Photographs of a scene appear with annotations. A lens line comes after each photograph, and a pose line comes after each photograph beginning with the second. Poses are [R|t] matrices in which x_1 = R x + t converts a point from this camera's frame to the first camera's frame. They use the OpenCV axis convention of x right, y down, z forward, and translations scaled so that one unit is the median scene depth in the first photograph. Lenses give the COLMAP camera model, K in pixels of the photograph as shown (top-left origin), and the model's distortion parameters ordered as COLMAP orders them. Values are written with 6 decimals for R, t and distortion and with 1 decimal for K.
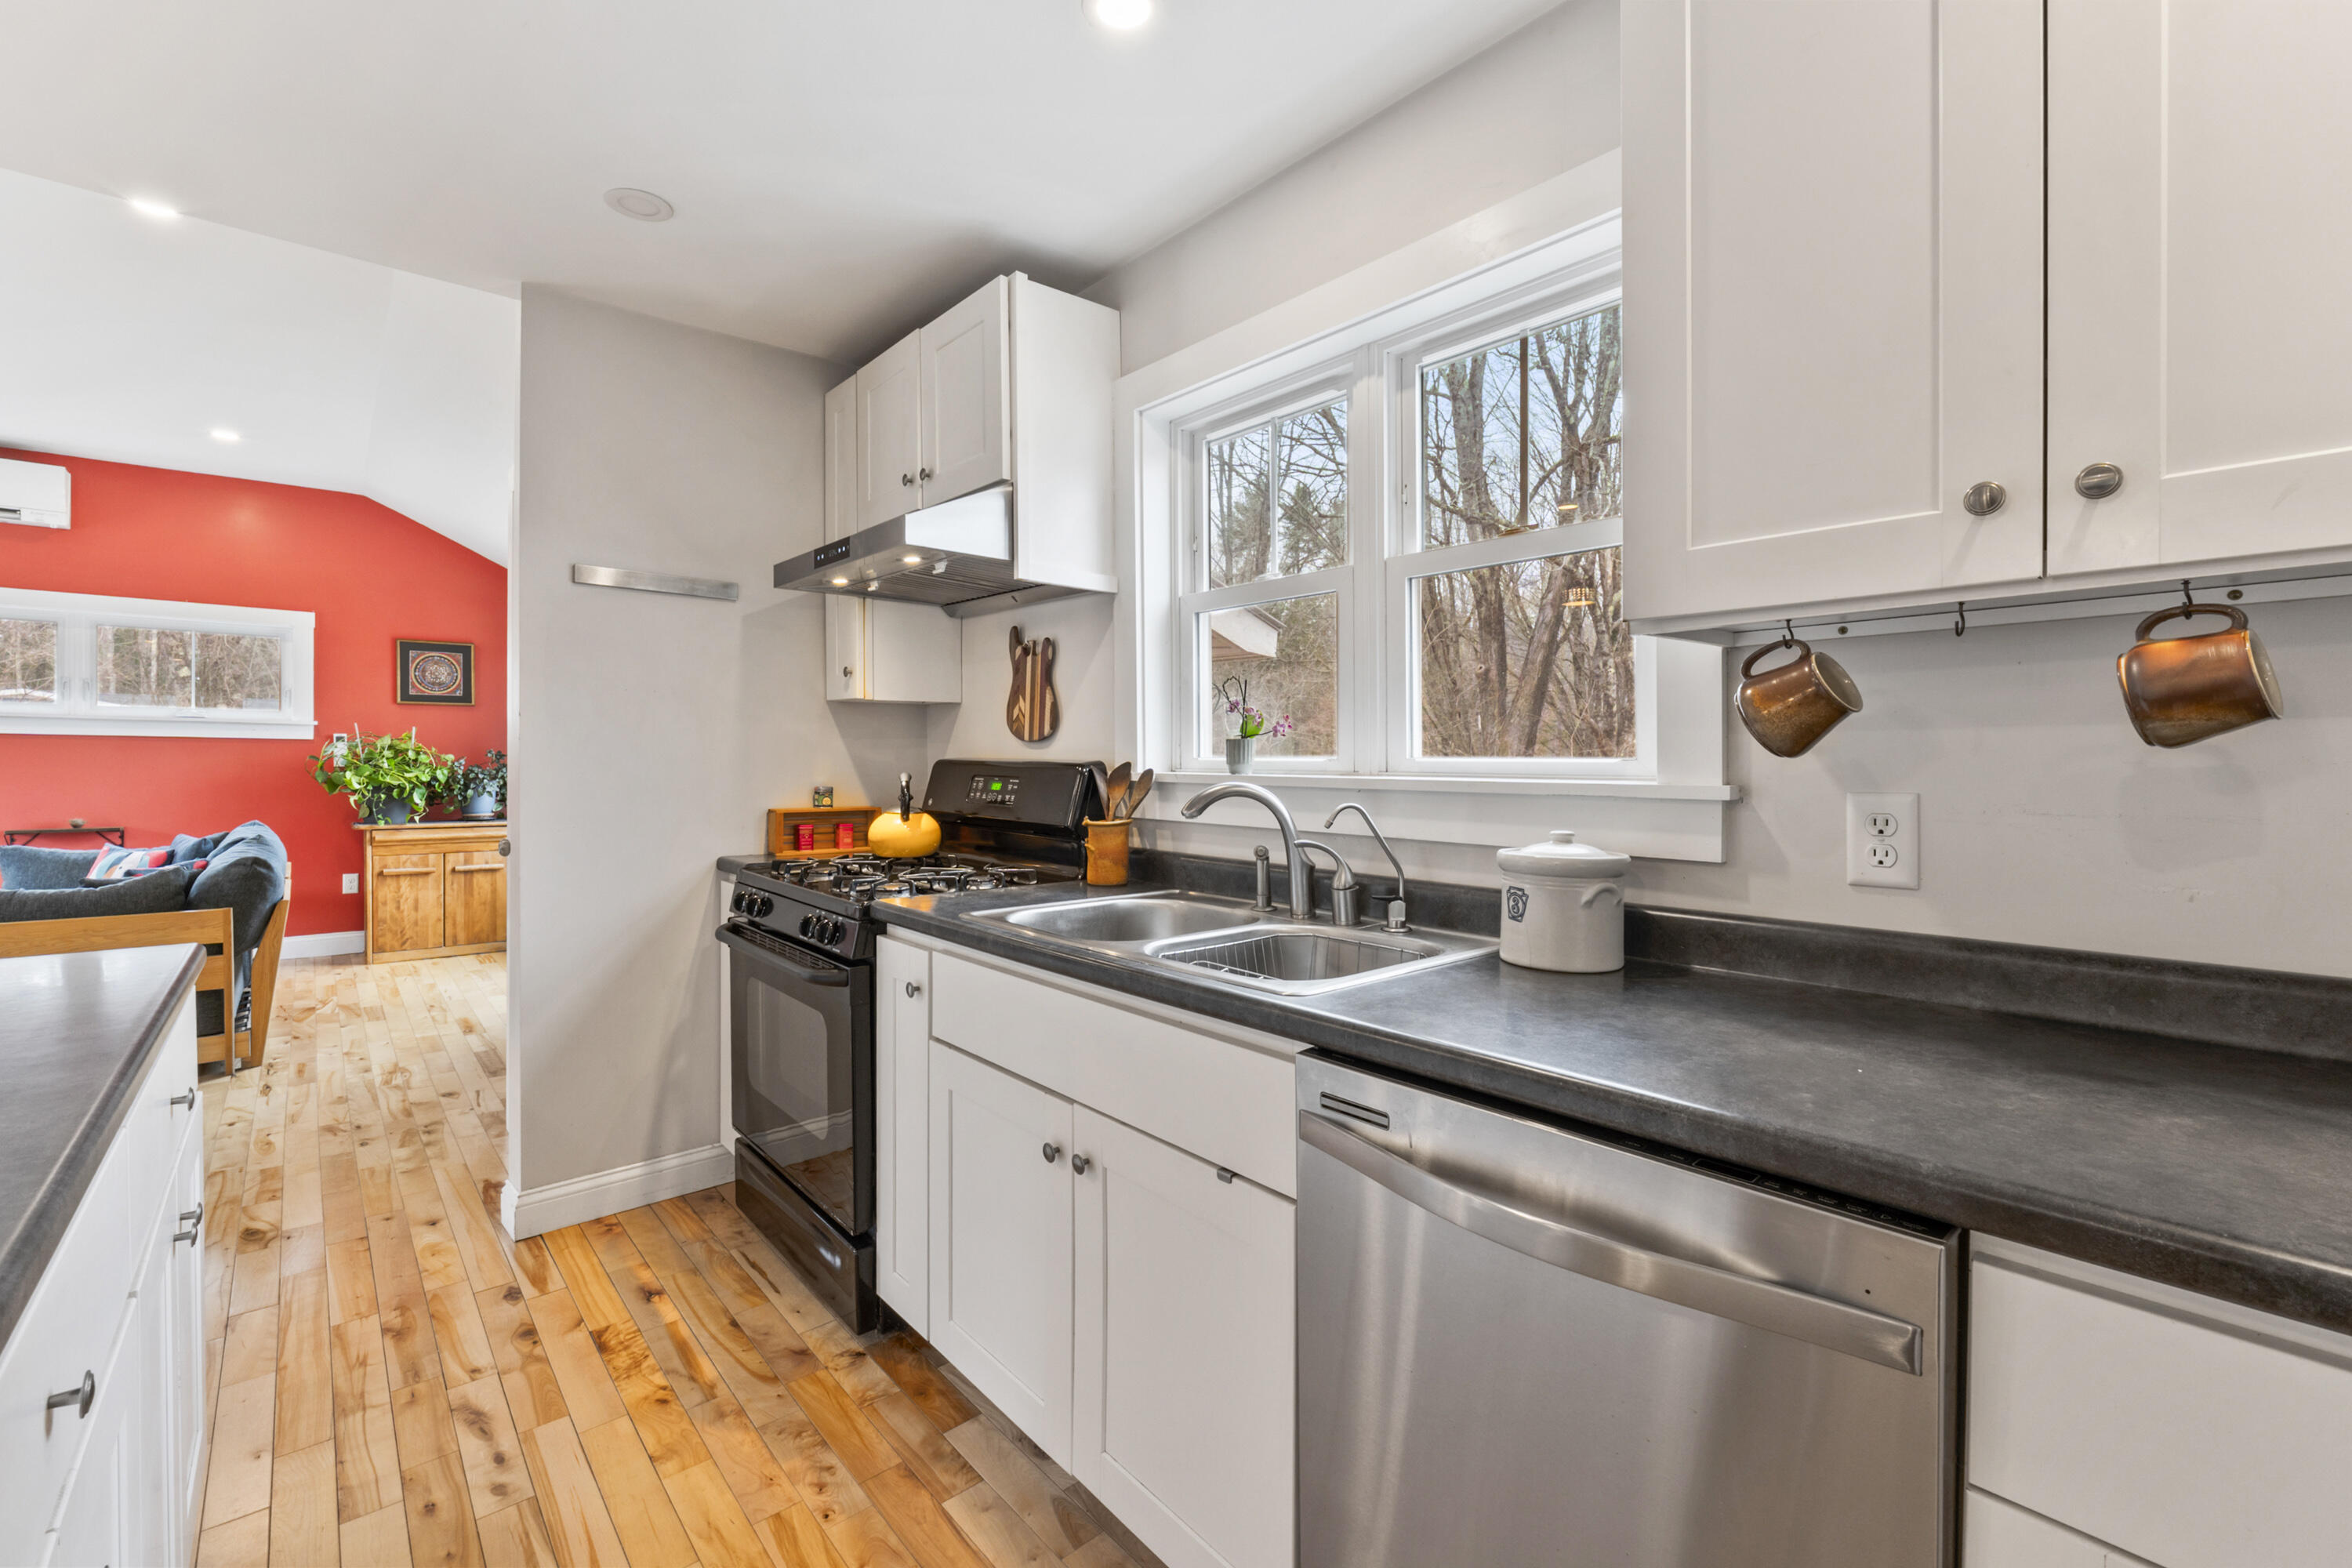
lens RADIAL K [[993.6, 0, 1164.7], [0, 993.6, 761.9], [0, 0, 1]] dist [-0.009359, 0.000513]
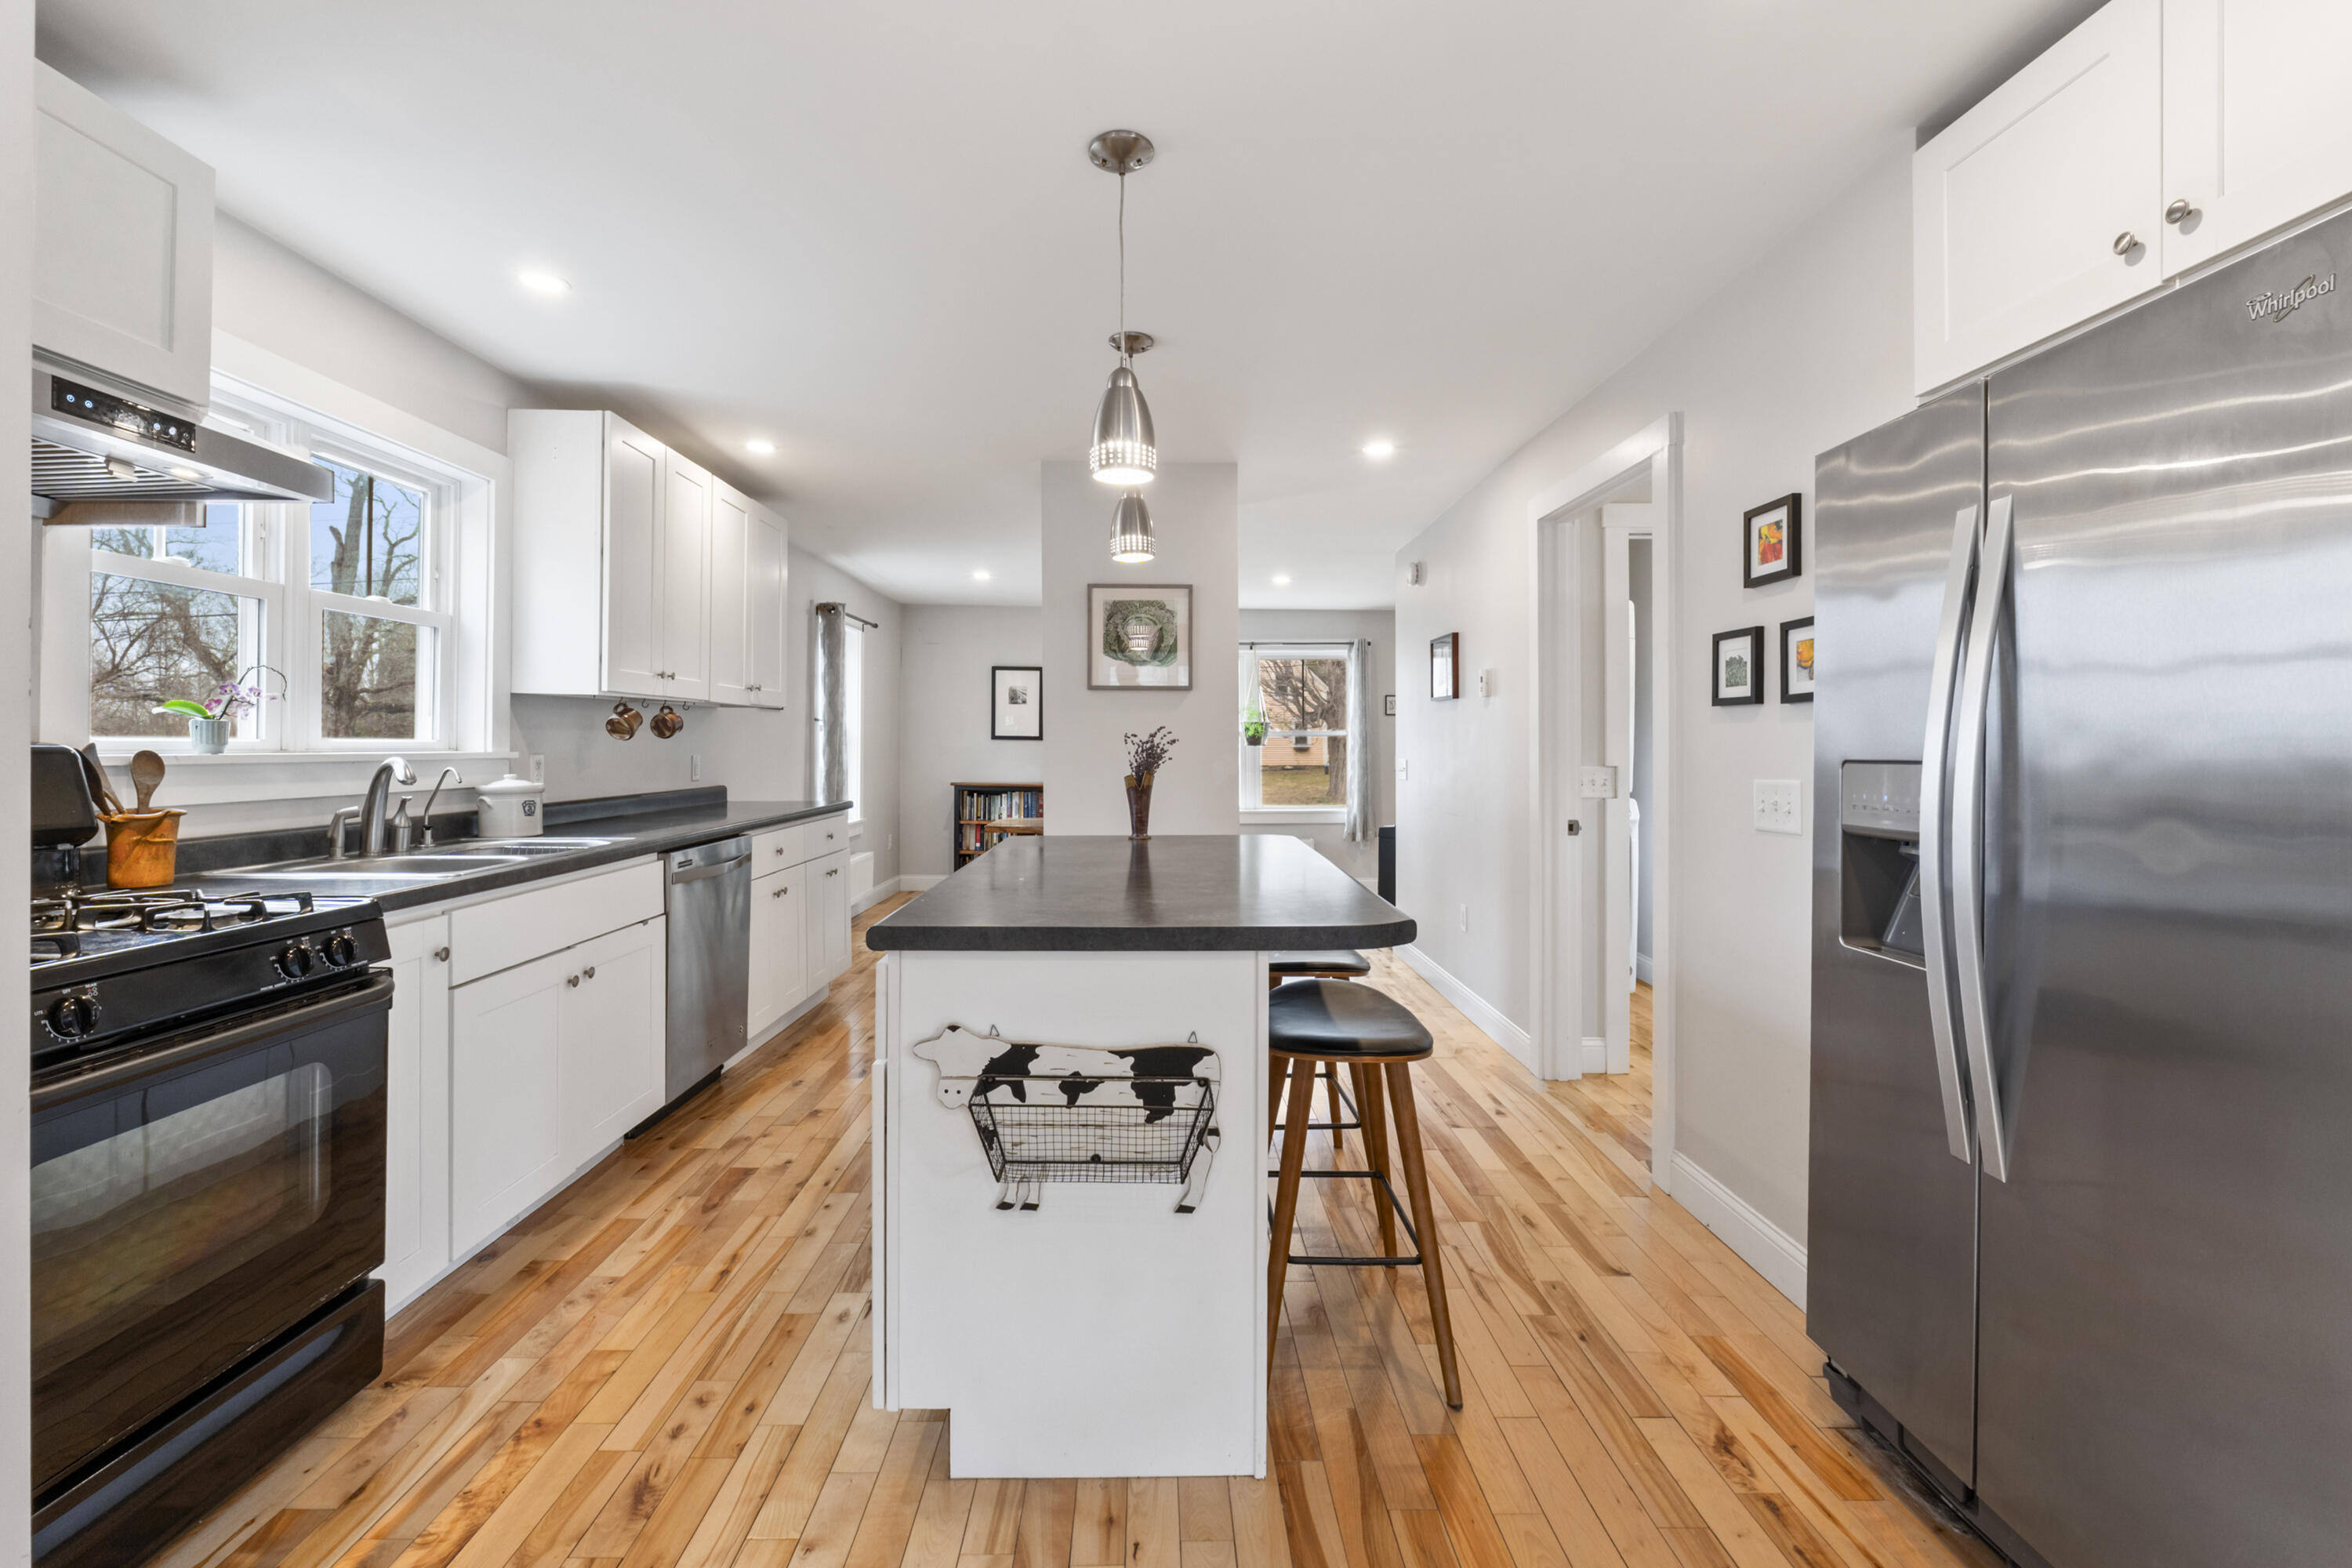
lens RADIAL K [[993.6, 0, 1164.7], [0, 993.6, 751.6], [0, 0, 1]] dist [-0.009359, 0.000513]
pose [[-0.764258, -0.013170, 0.644777, -1.274745], [-0.004408, 0.999875, 0.015197, -0.011902], [-0.644896, 0.008772, -0.764220, 1.079252]]
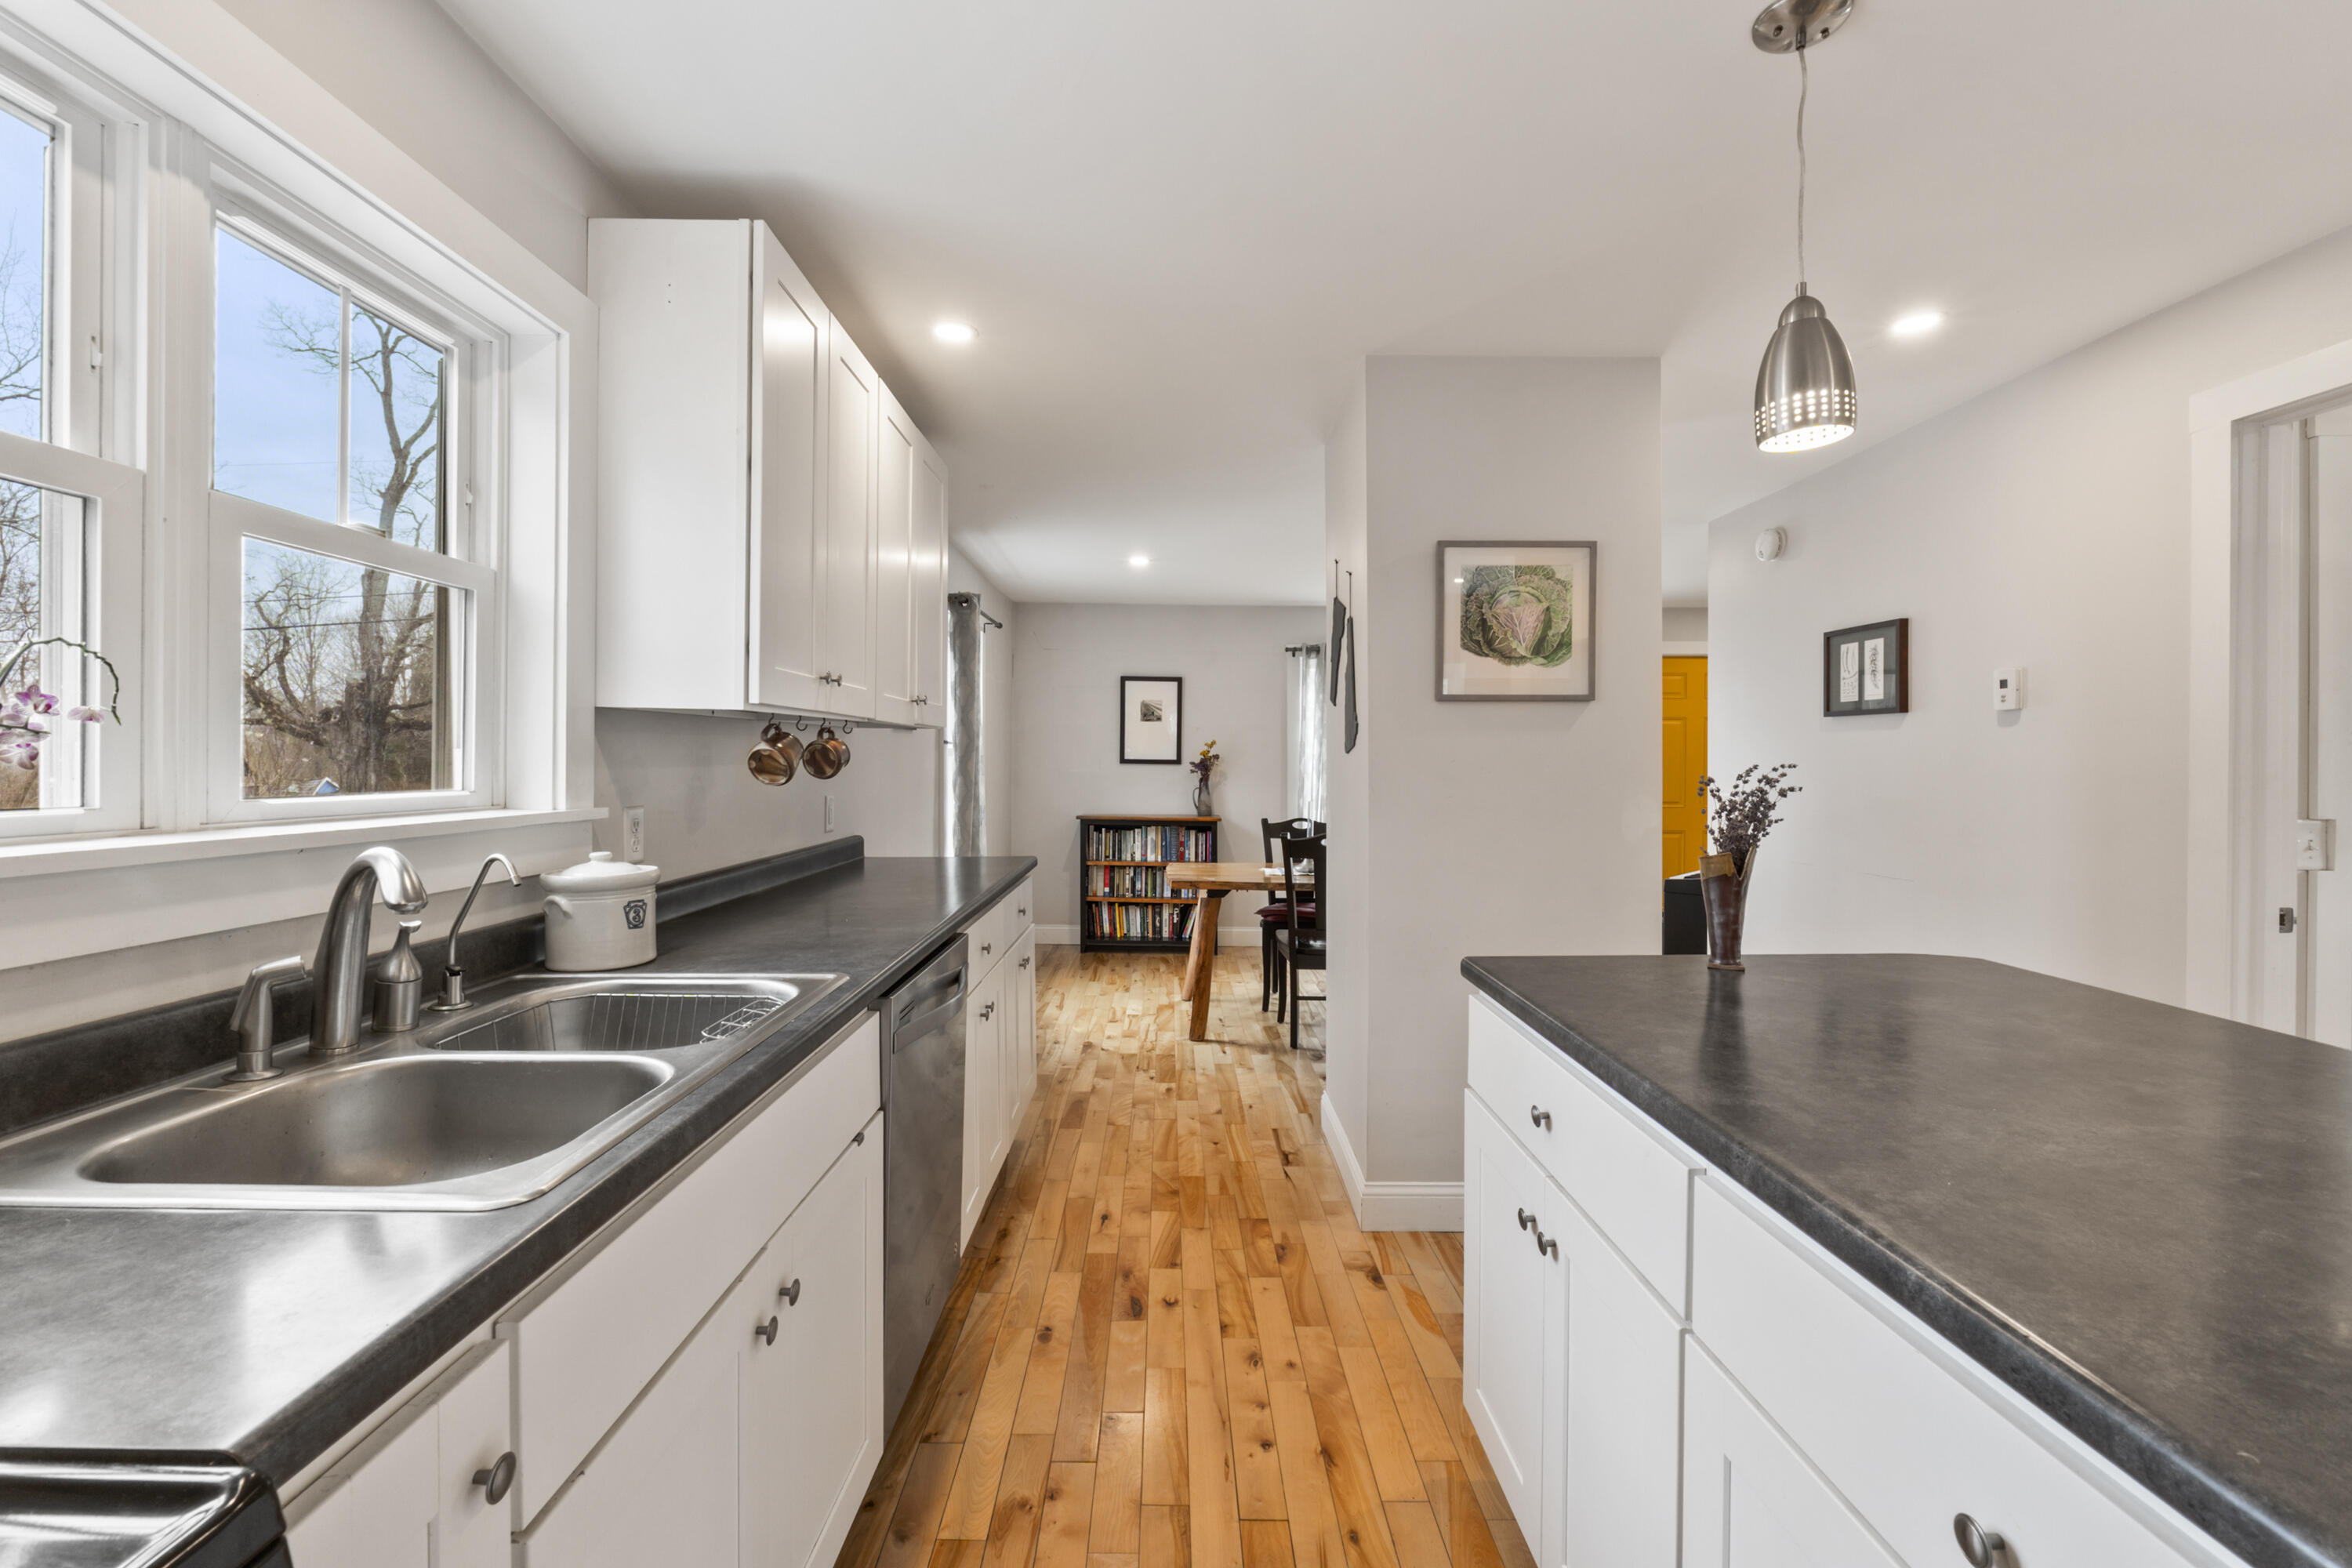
lens RADIAL K [[993.6, 0, 1159.5], [0, 993.6, 772.4], [0, 0, 1]] dist [-0.009359, 0.000513]
pose [[-0.747283, -0.016044, 0.664312, -0.561271], [-0.003114, 0.999782, 0.020643, -0.033490], [-0.664498, 0.013358, -0.747170, 0.908618]]
